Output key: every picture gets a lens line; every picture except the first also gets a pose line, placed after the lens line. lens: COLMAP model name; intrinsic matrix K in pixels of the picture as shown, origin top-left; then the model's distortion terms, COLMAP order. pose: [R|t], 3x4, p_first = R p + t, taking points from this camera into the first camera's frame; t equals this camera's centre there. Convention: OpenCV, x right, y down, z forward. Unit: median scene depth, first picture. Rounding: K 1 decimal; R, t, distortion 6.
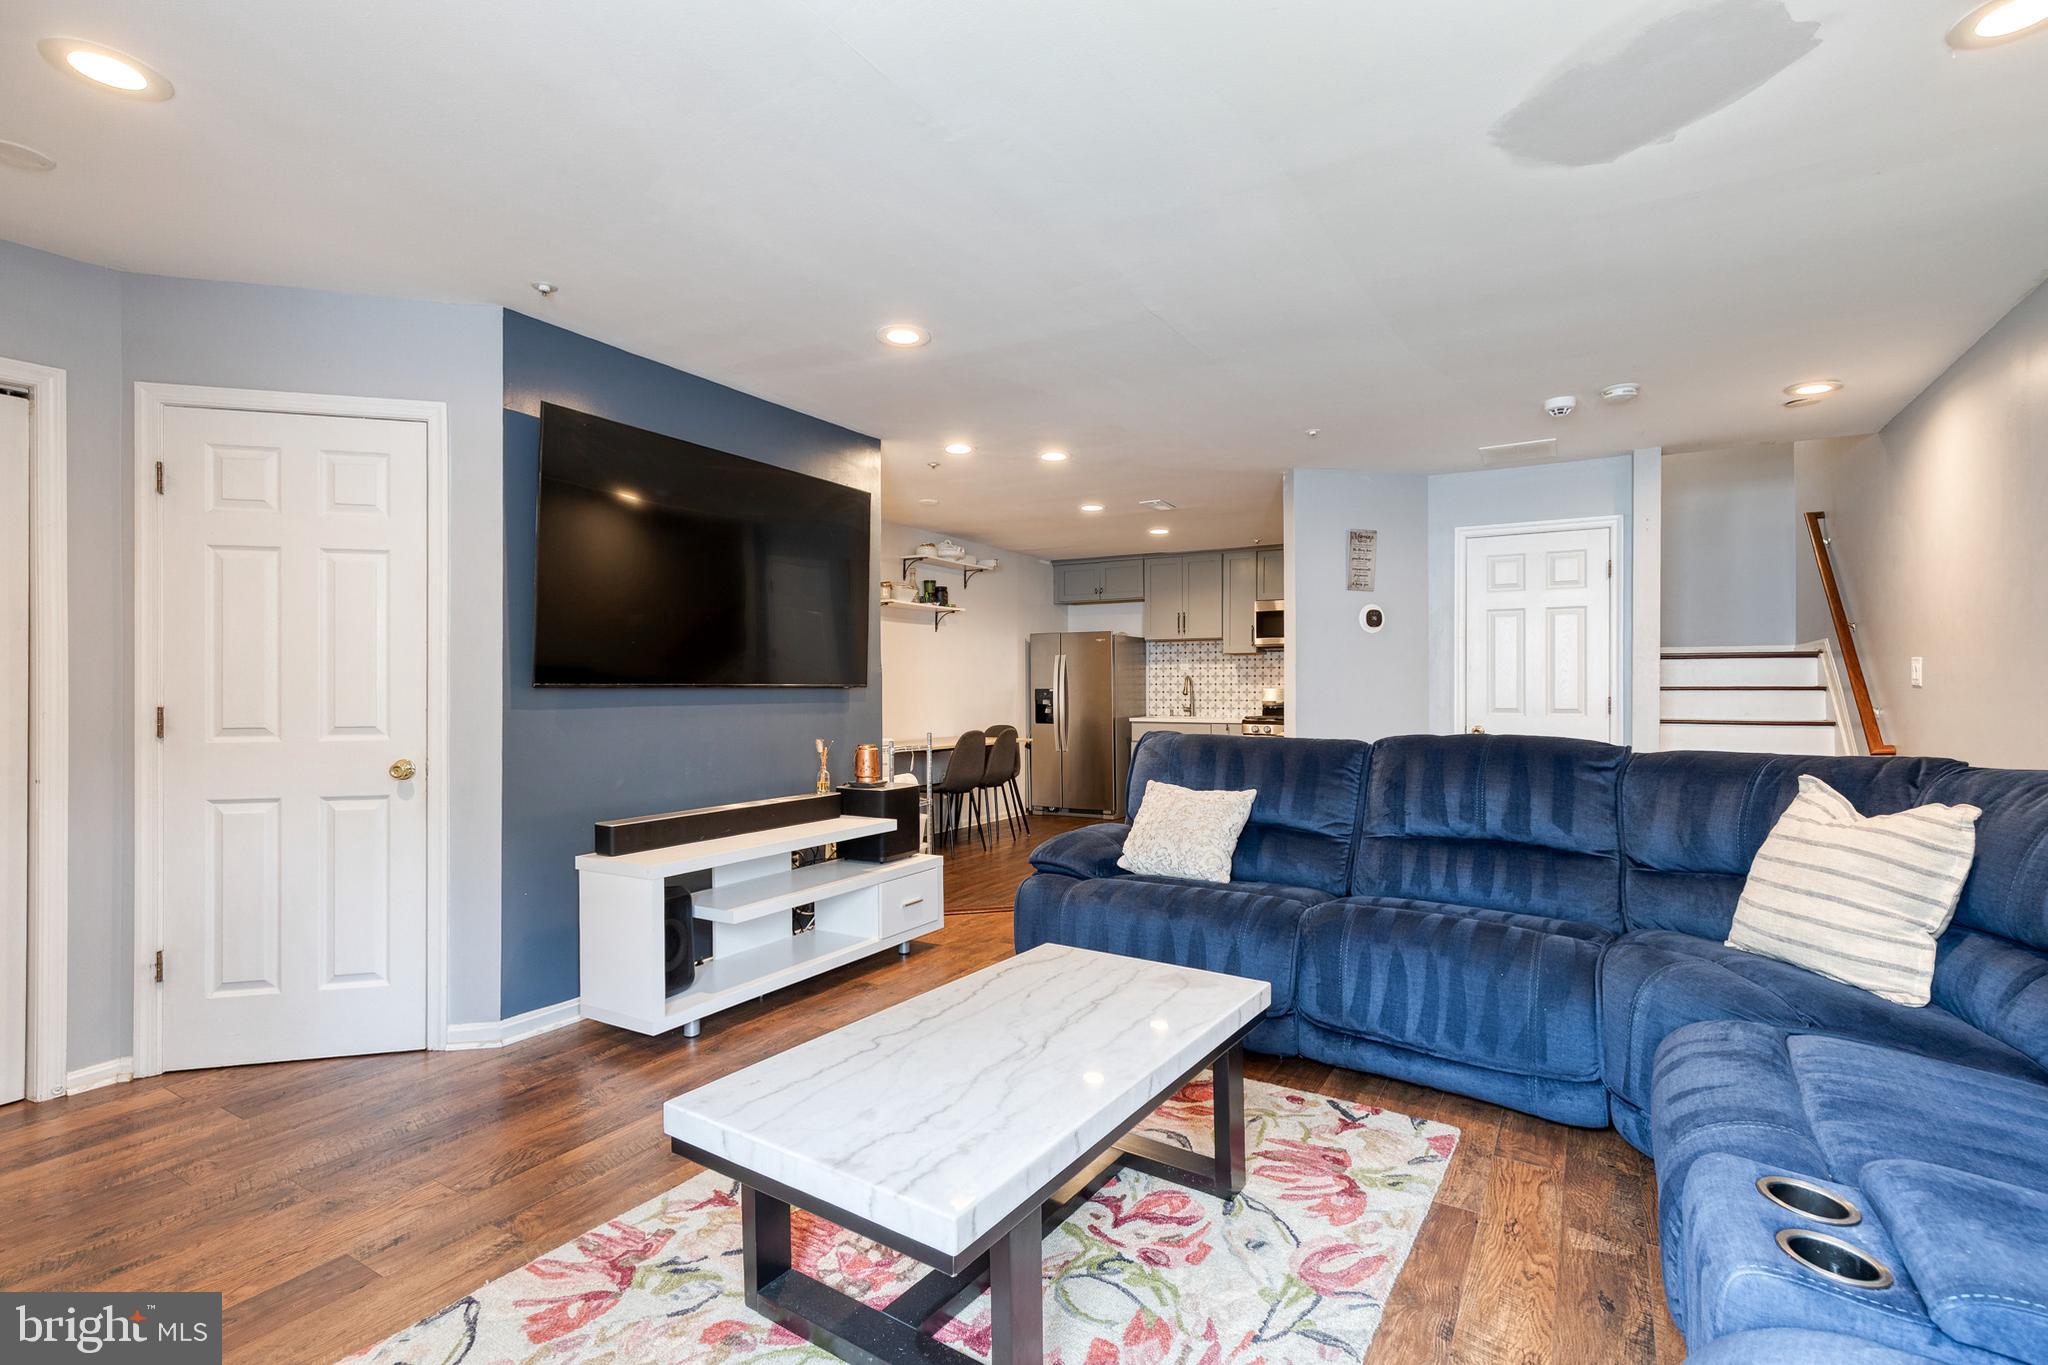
lens RADIAL K [[930.7, 0, 1046.7], [0, 930.7, 692.9], [0, 0, 1]] dist [0.011068, -0.000355]
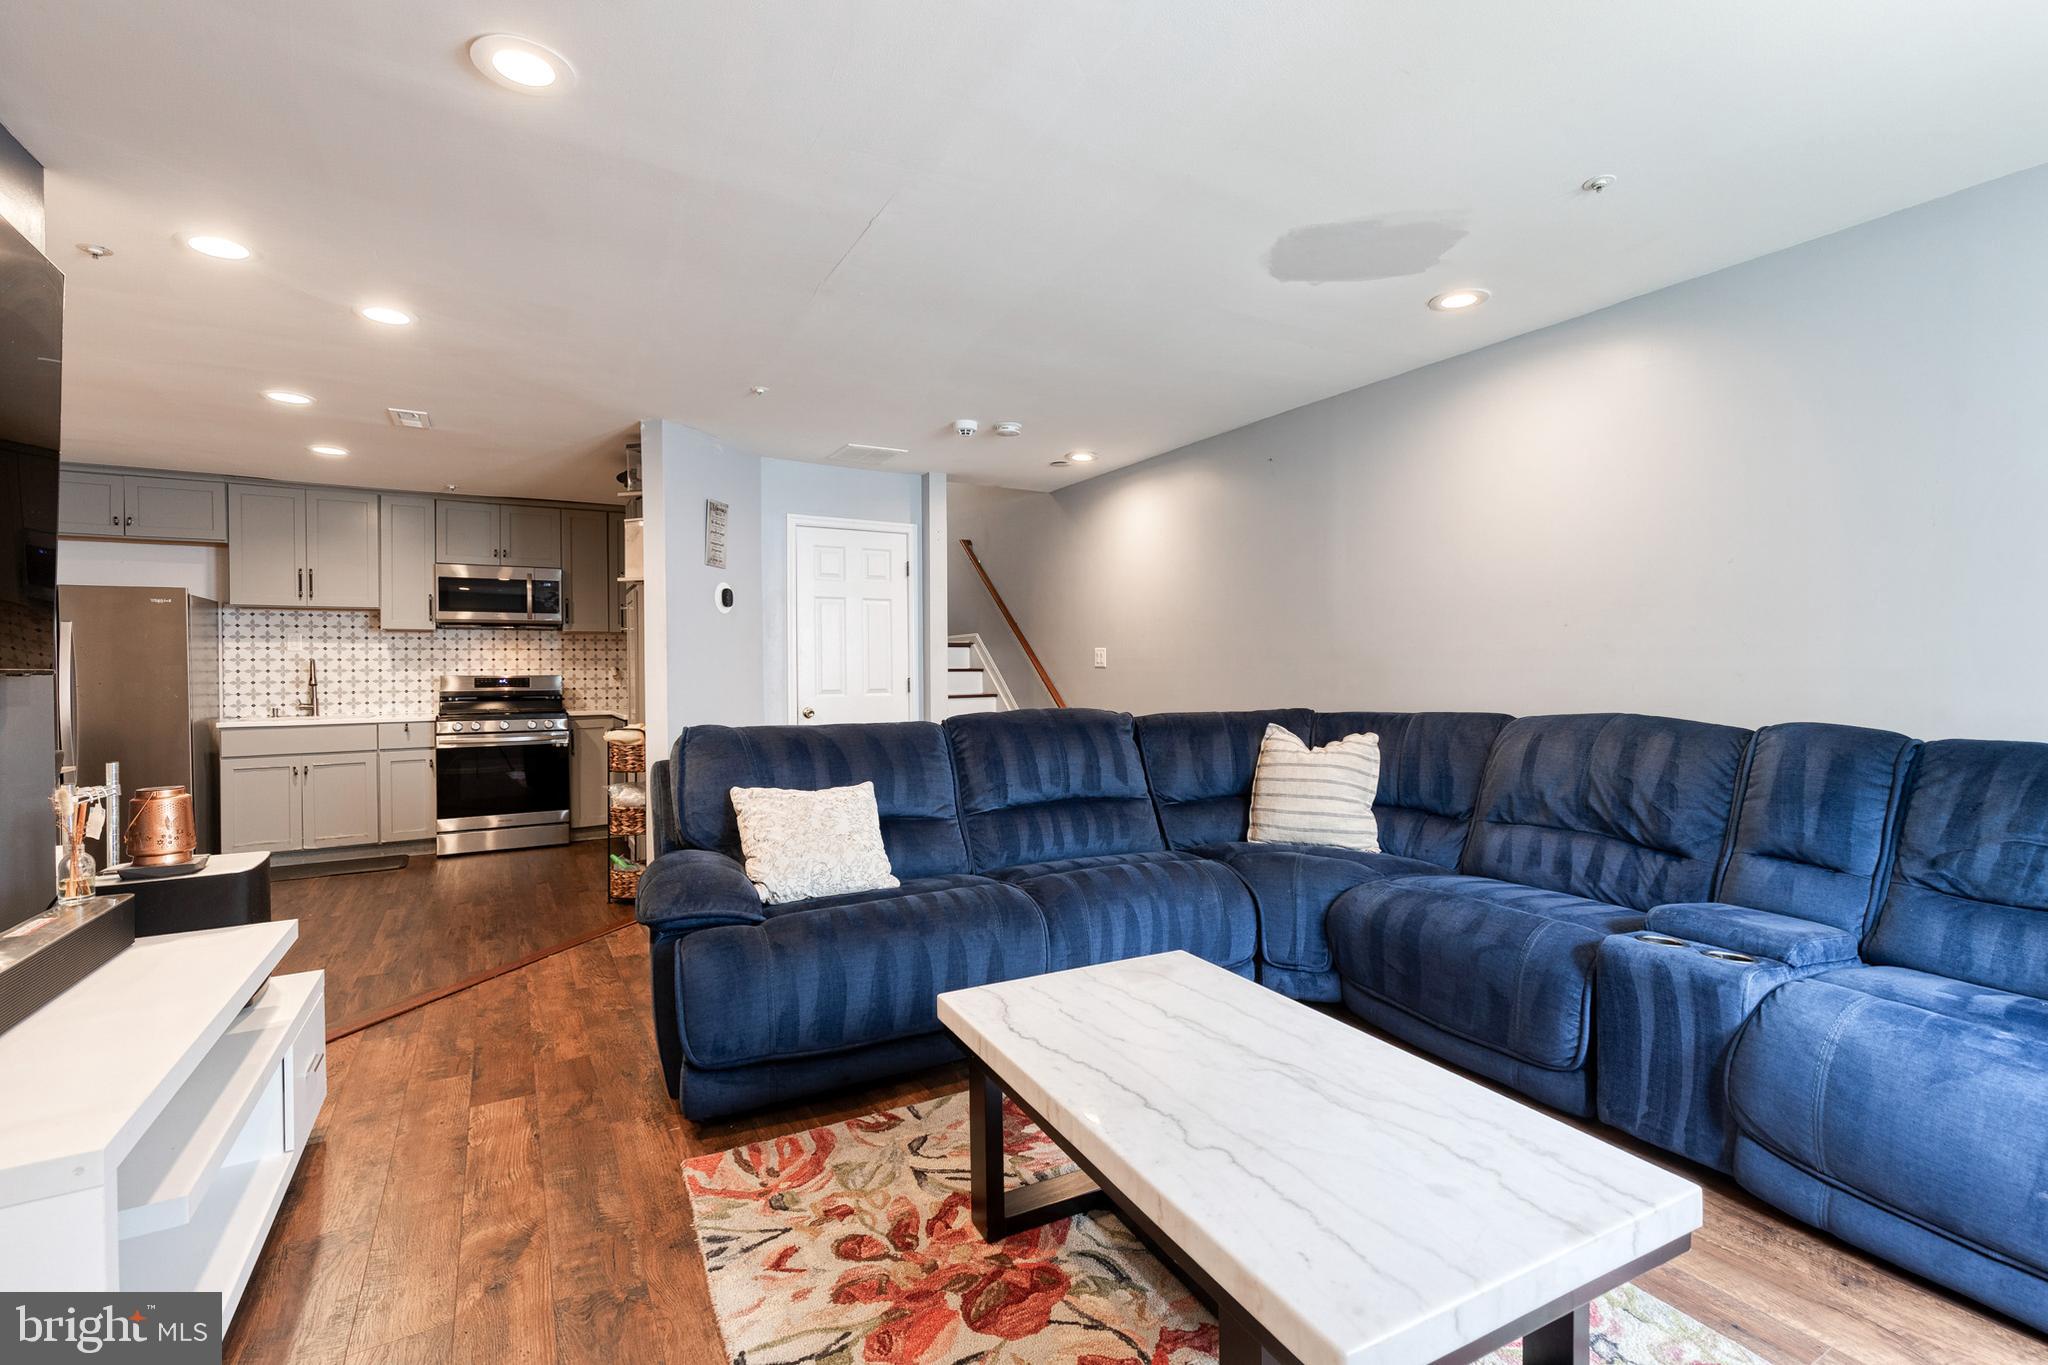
lens RADIAL K [[927.2, 0, 1045.7], [0, 927.2, 667.3], [0, 0, 1]] dist [0.008327, 0.000033]
pose [[0.488723, -0.002285, 0.872436, -0.227362], [0.014520, 0.999879, -0.005515, 0.000062], [-0.872318, 0.015363, 0.488697, 0.193261]]
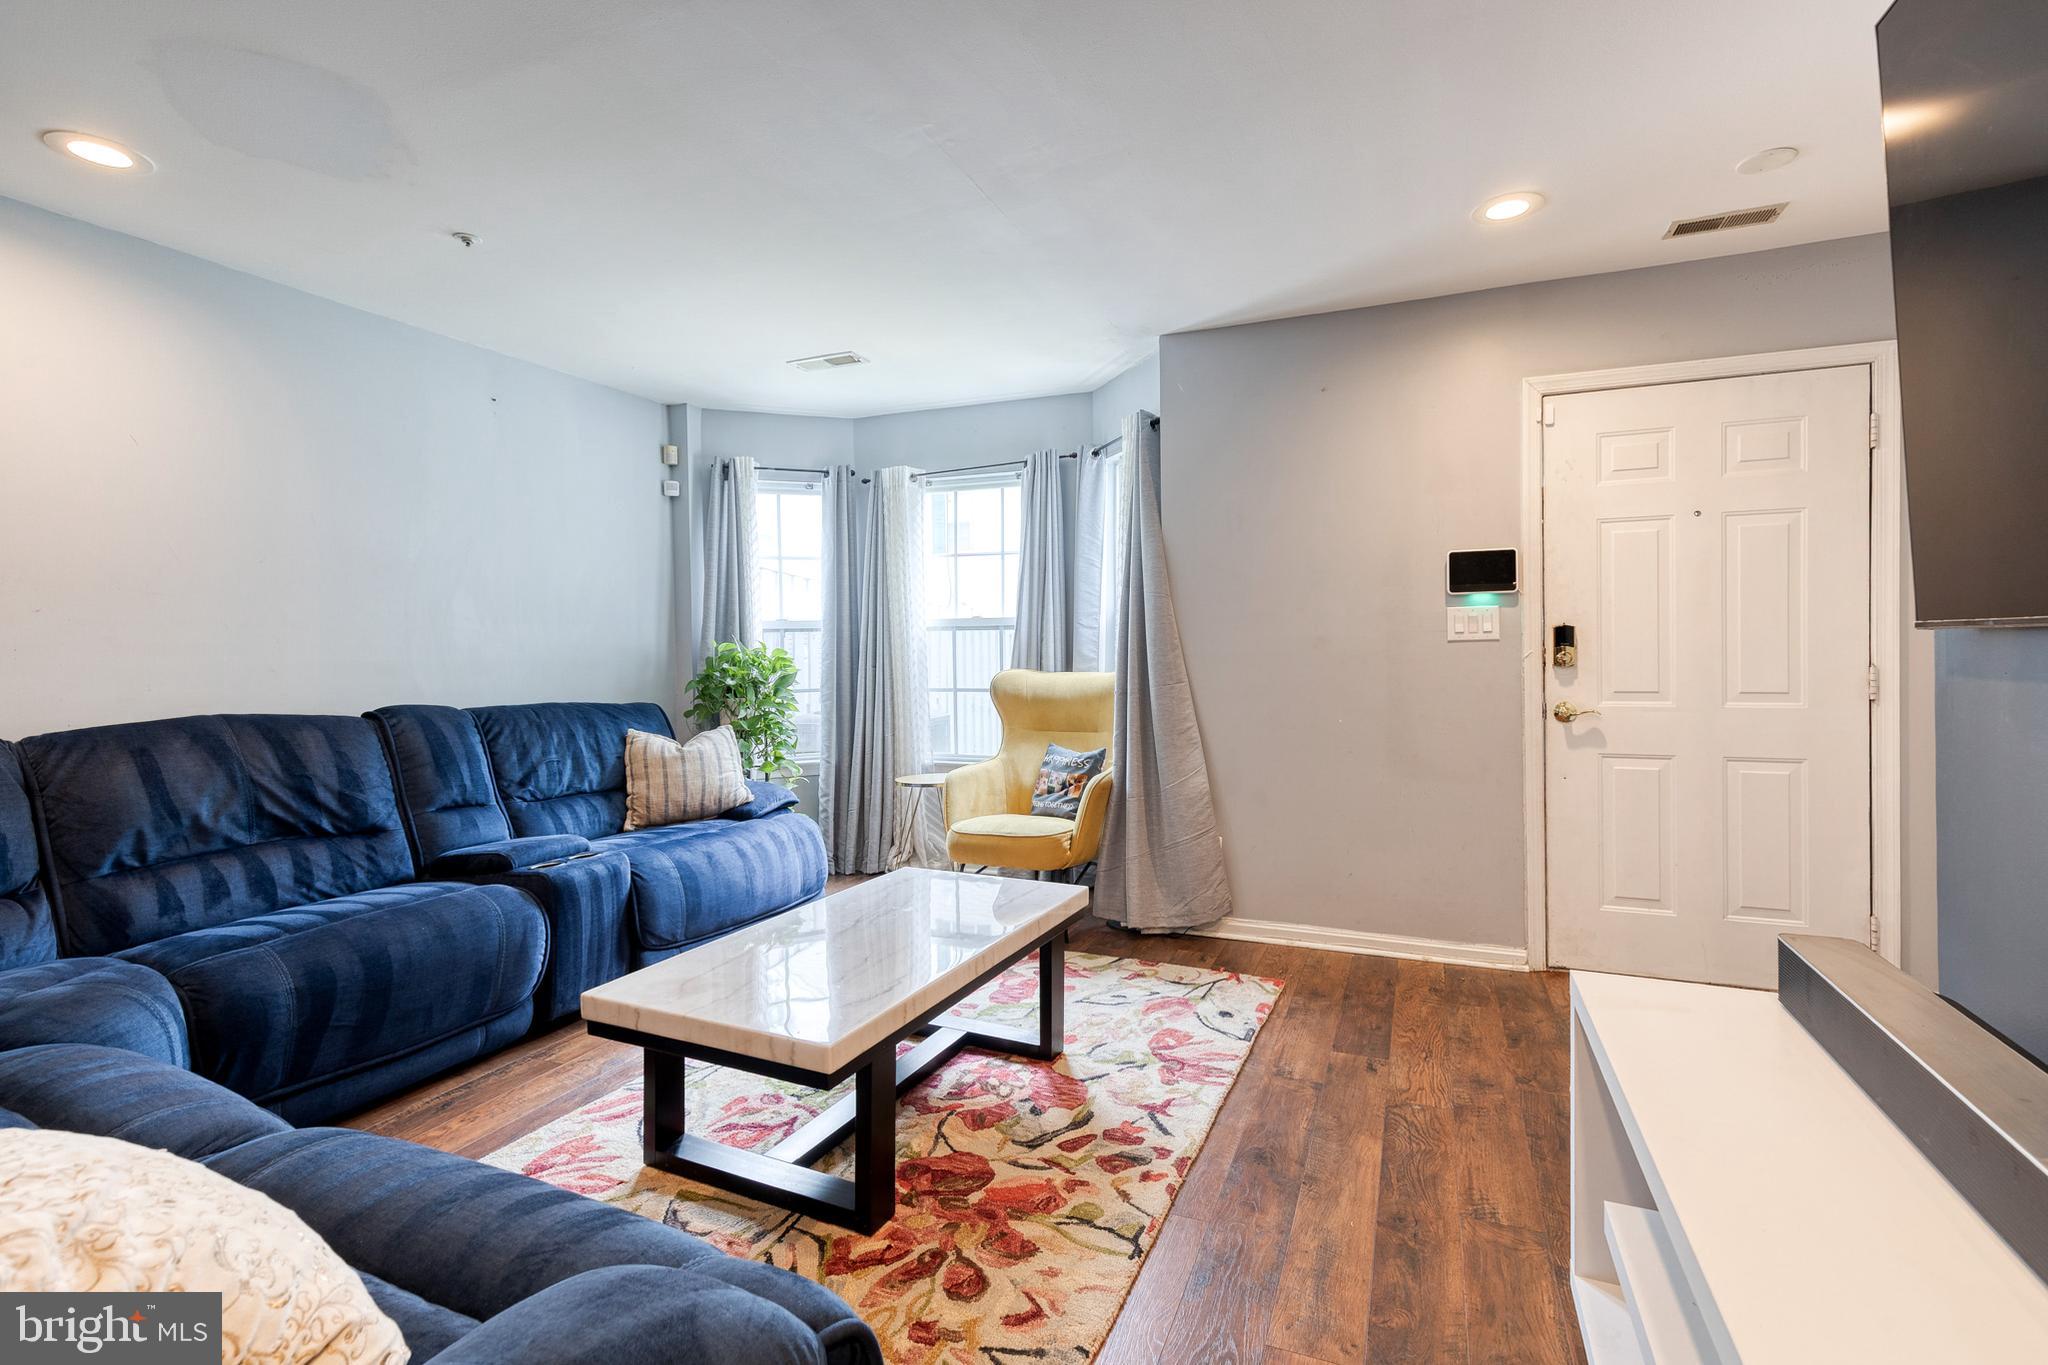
lens RADIAL K [[927.2, 0, 1045.7], [0, 927.2, 667.3], [0, 0, 1]] dist [0.008327, 0.000033]
pose [[-0.989602, 0.018974, -0.142575, -0.021455], [0.015241, 0.999513, 0.027224, -0.002607], [0.143022, 0.024768, -0.989410, 0.591701]]
